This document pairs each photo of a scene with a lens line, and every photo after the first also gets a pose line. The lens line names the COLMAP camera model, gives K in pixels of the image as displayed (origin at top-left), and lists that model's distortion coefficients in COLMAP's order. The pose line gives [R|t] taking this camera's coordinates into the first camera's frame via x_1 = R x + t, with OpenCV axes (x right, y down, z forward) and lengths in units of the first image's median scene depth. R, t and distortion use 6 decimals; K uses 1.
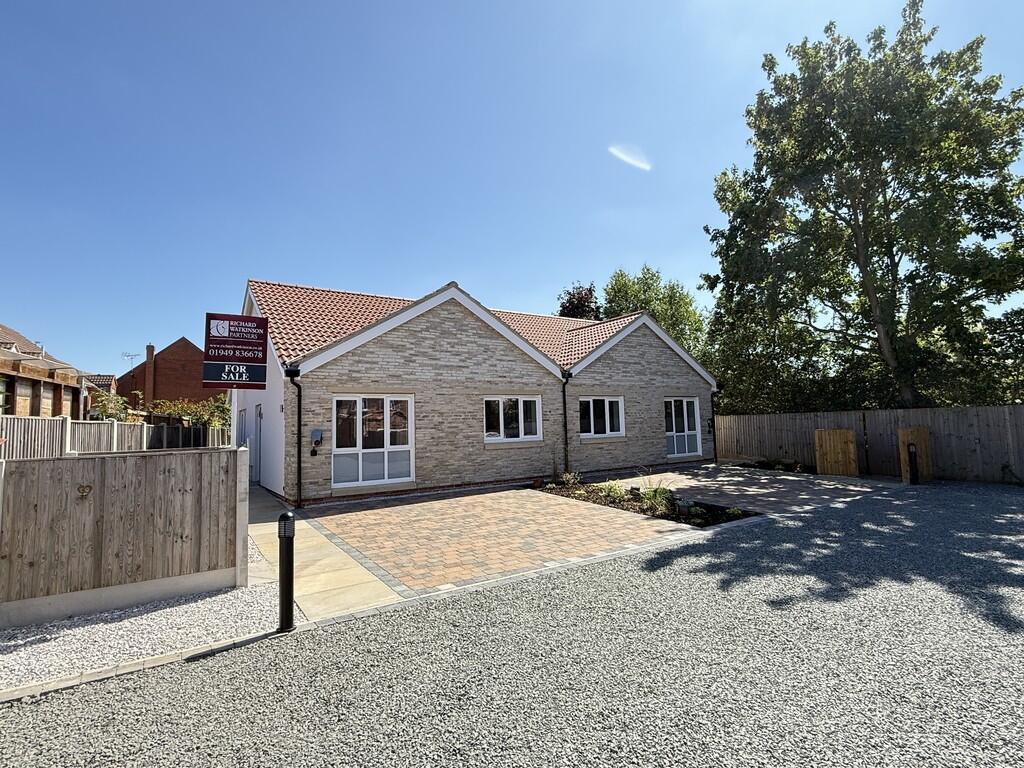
lens RADIAL K [[510.5, 0, 508.2], [0, 510.5, 390.7], [0, 0, 1]] dist [0.002560, -0.004106]
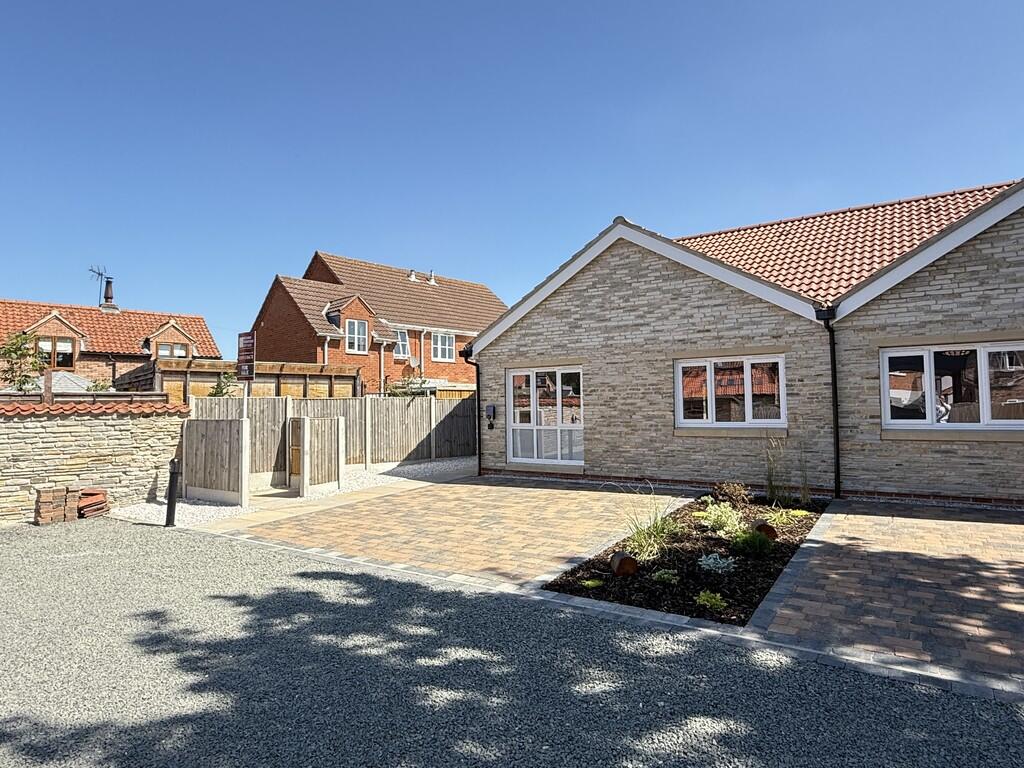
lens RADIAL K [[603.1, 0, 495.2], [0, 603.1, 386.1], [0, 0, 1]] dist [0.002711, 0.003492]
pose [[0.367485, -0.007171, -0.930002, 0.676967], [0.066316, 0.997627, 0.018512, 0.013388], [0.927662, -0.068477, 0.367088, 0.474376]]
